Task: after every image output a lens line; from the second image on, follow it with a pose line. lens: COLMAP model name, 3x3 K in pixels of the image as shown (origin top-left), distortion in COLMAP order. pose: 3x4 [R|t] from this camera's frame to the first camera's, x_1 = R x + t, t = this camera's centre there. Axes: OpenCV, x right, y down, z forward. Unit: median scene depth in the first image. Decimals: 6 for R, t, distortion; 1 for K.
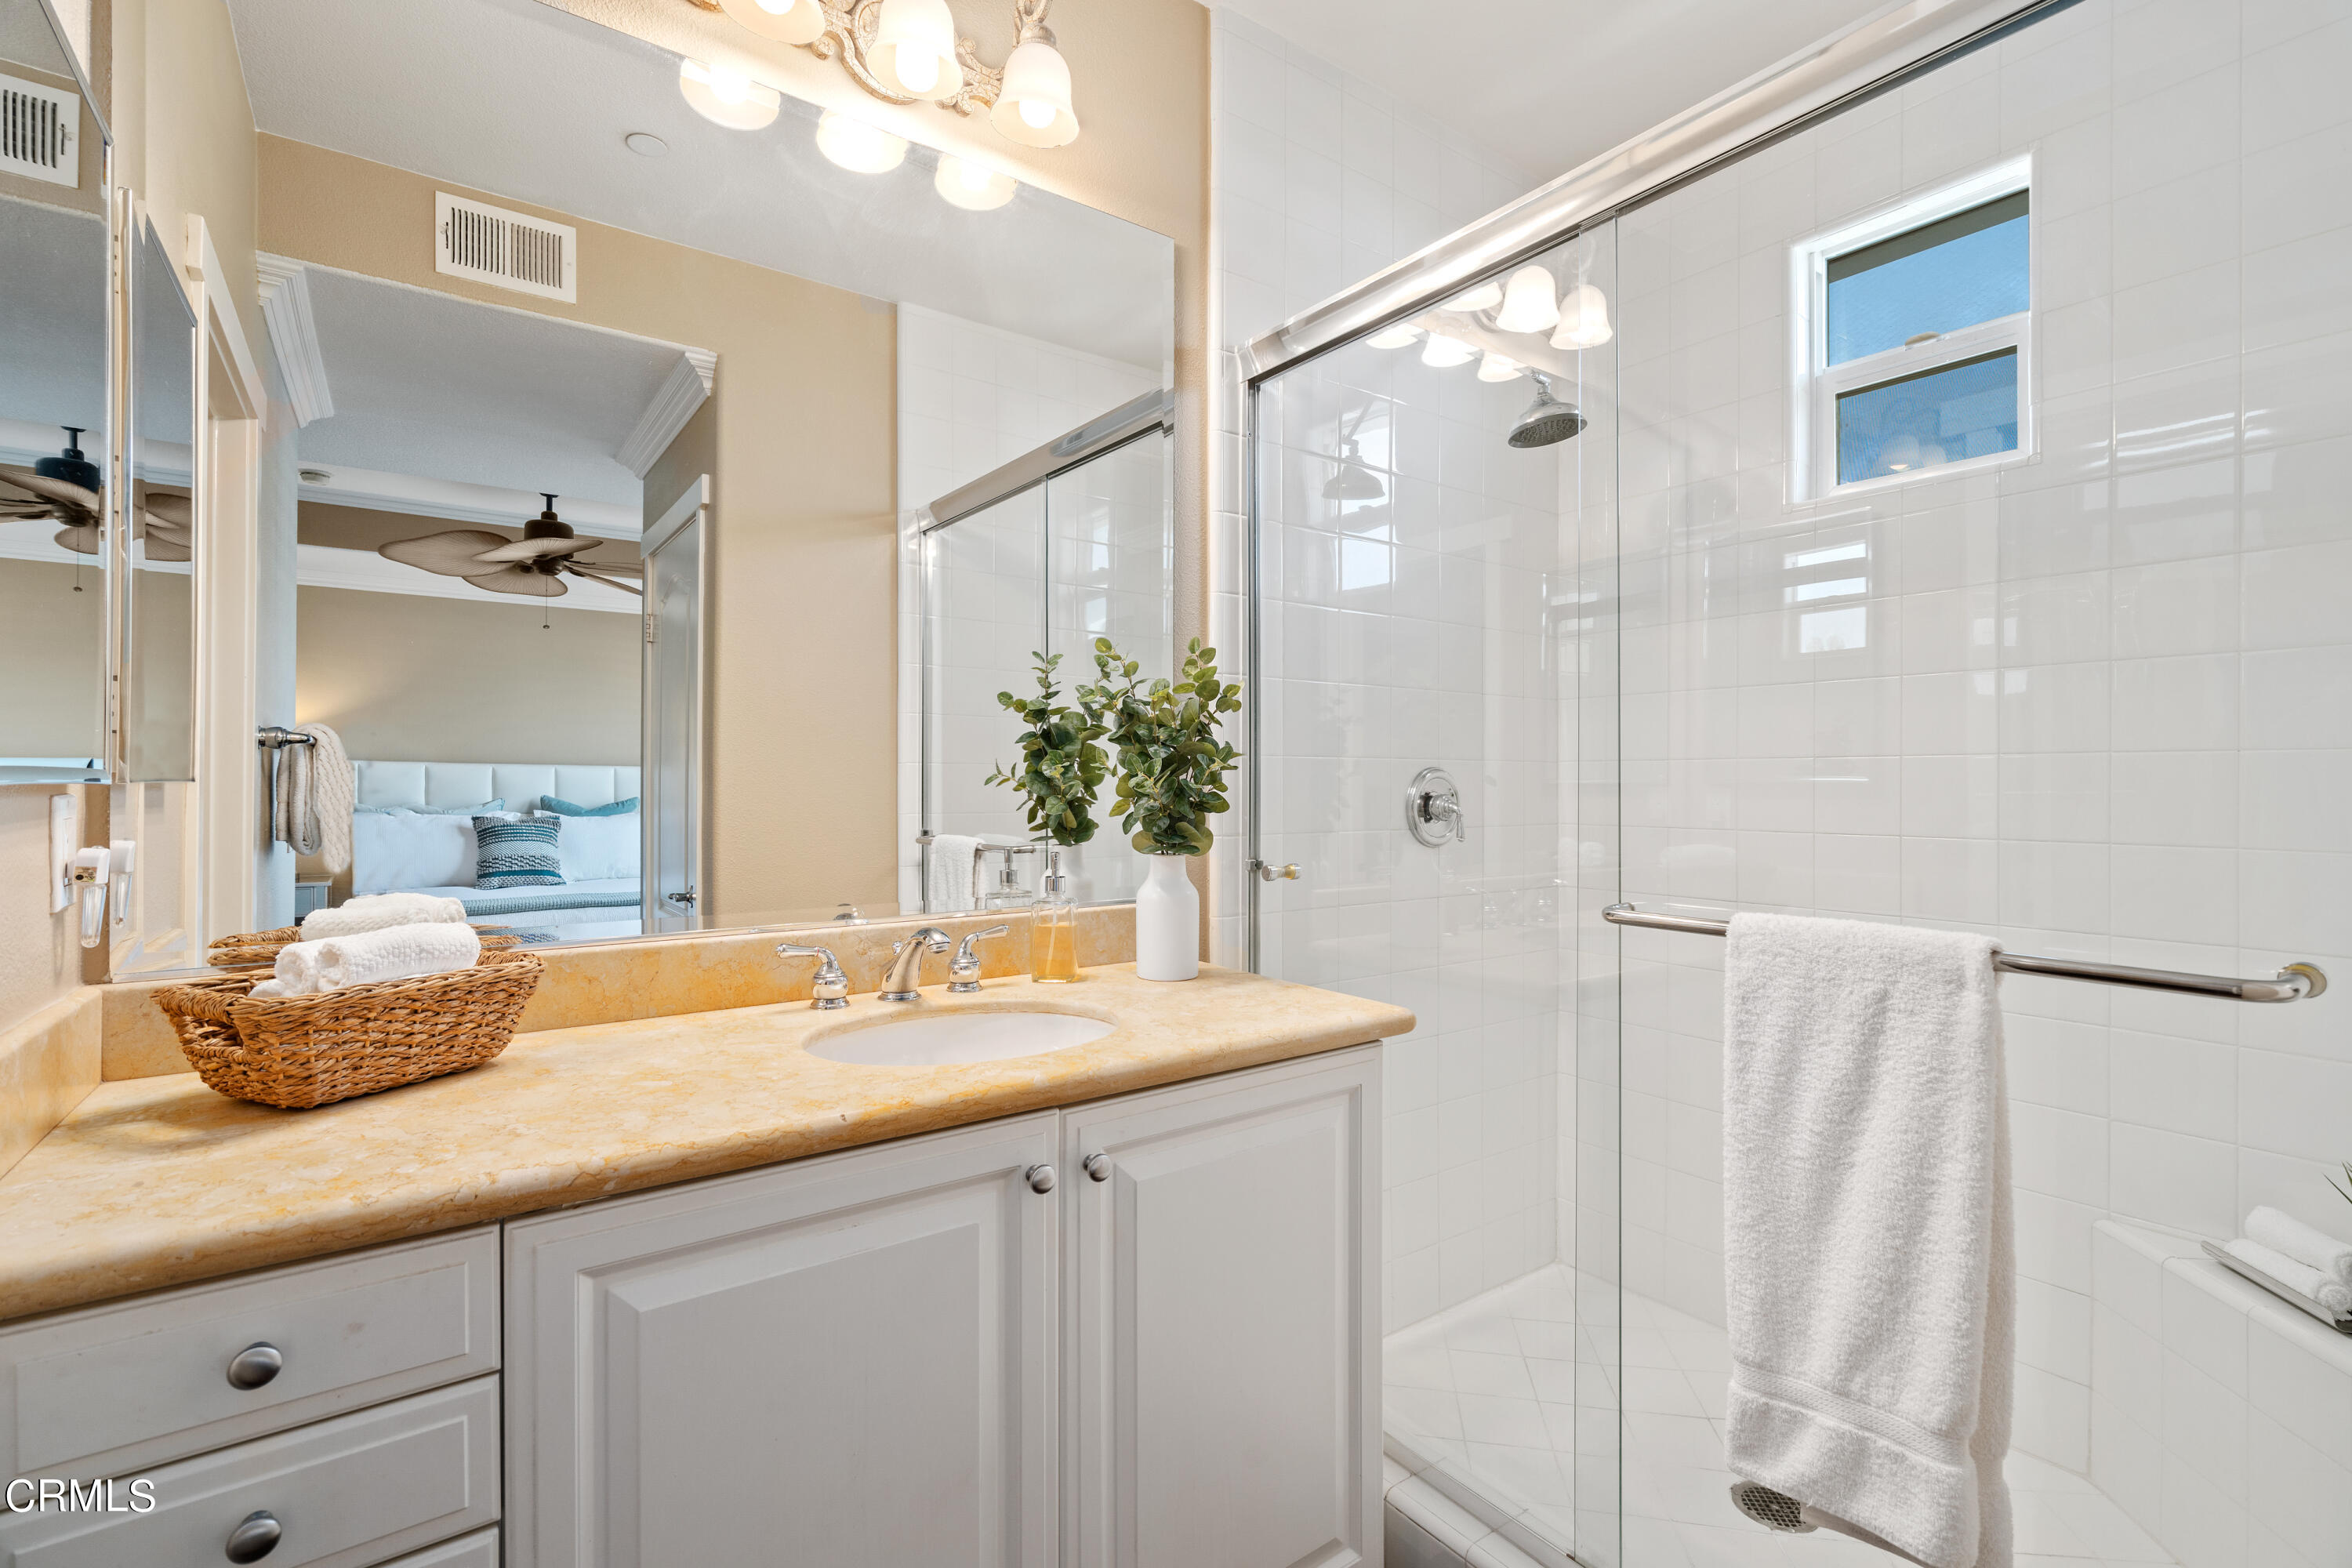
lens RADIAL K [[1066.3, 0, 1184.7], [0, 1066.3, 779.6], [0, 0, 1]] dist [-0.005570, 0.001974]
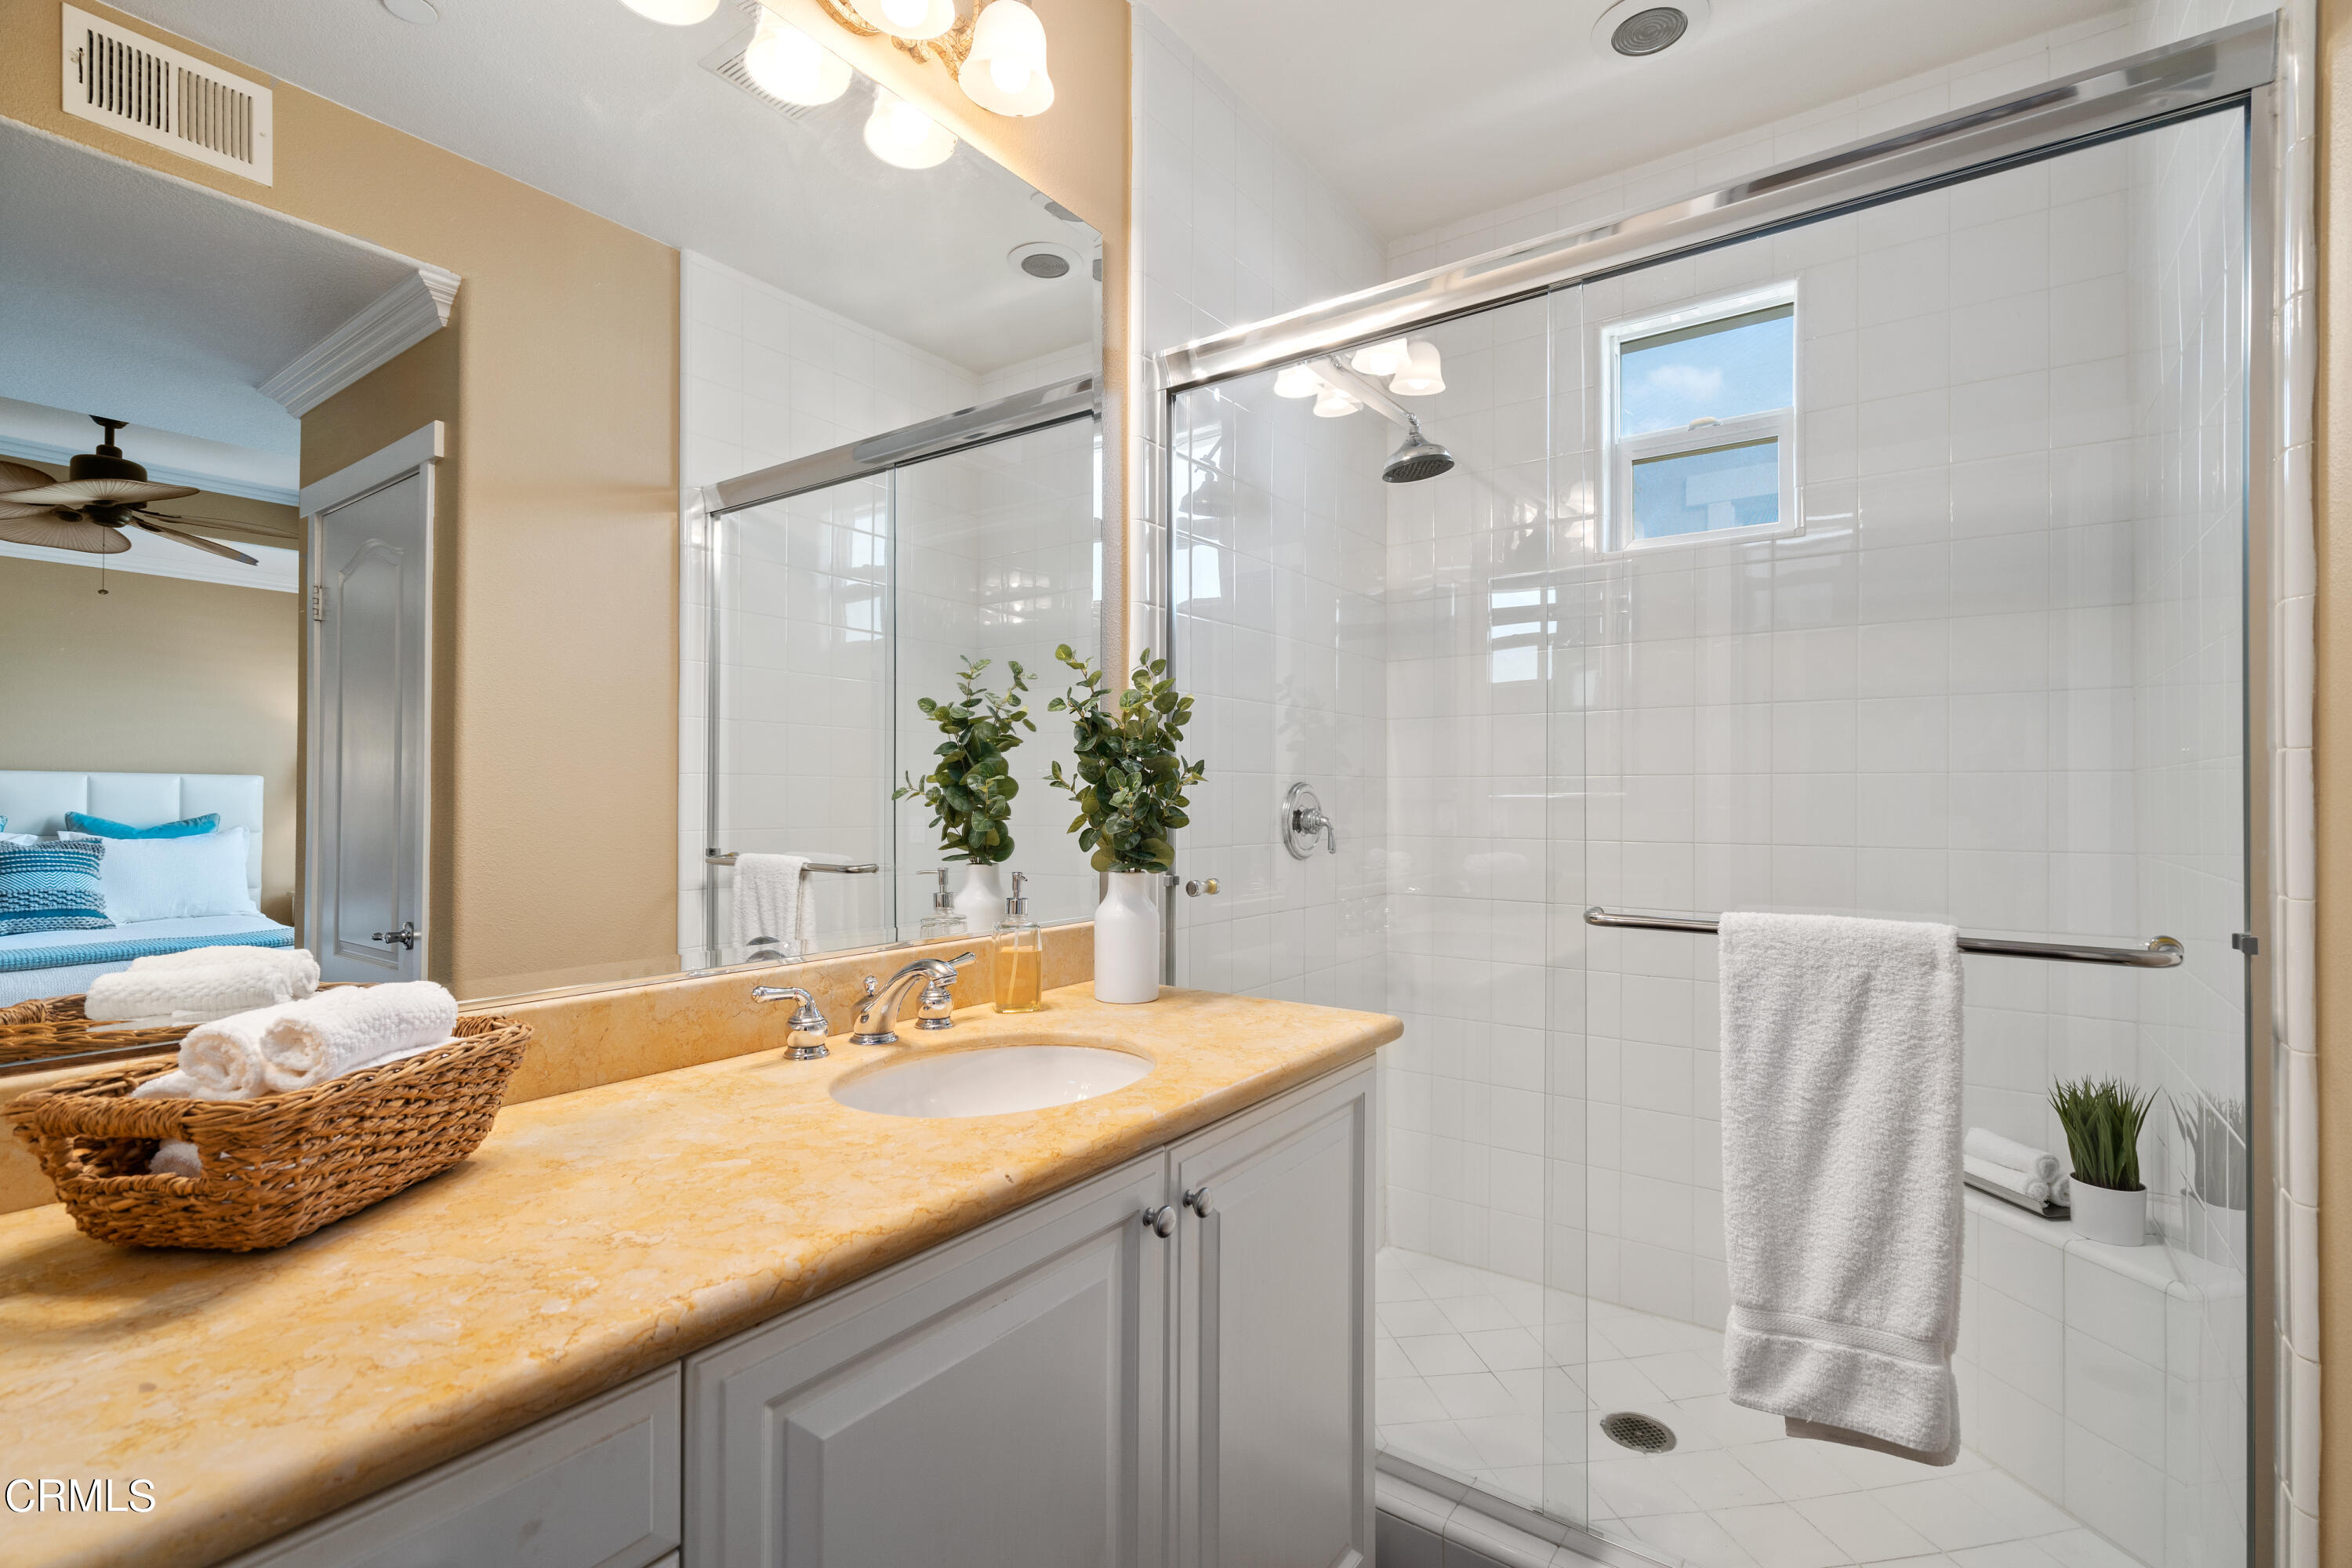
lens RADIAL K [[1066.3, 0, 1184.2], [0, 1066.3, 792.2], [0, 0, 1]] dist [-0.005570, 0.001974]
pose [[0.950413, 0.001998, 0.310985, -0.274651], [-0.001760, 0.999998, -0.001047, -0.001224], [-0.310986, 0.000447, 0.950414, 0.069590]]
